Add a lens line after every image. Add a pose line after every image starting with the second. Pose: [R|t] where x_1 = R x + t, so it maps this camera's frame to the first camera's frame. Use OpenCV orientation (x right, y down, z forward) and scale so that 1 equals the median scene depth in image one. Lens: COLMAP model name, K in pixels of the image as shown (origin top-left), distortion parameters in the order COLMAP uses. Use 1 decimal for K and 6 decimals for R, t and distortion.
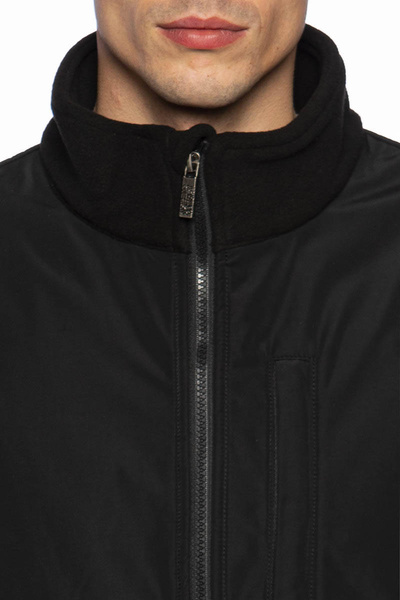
lens RADIAL K [[1130.7, 0, 200.1], [0, 1130.7, 300.3], [0, 0, 1]] dist [0.298997, 0.000000]
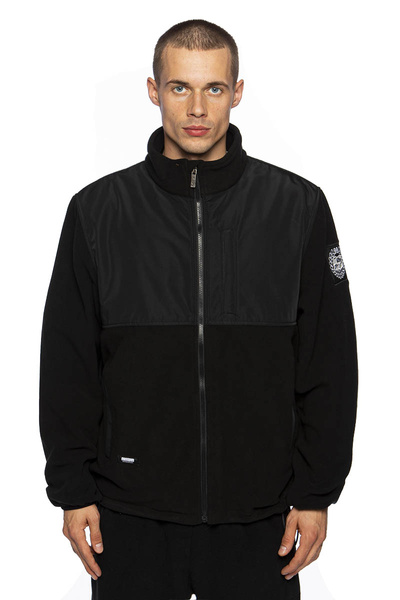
lens RADIAL K [[720.1, 0, 200.7], [0, 720.1, 304.1], [0, 0, 1]] dist [0.009111, 0.000000]
pose [[0.999684, -0.025049, -0.002165, 0.005960], [0.024910, 0.975087, 0.220418, -0.200260], [-0.003410, -0.220402, 0.975403, -1.044230]]
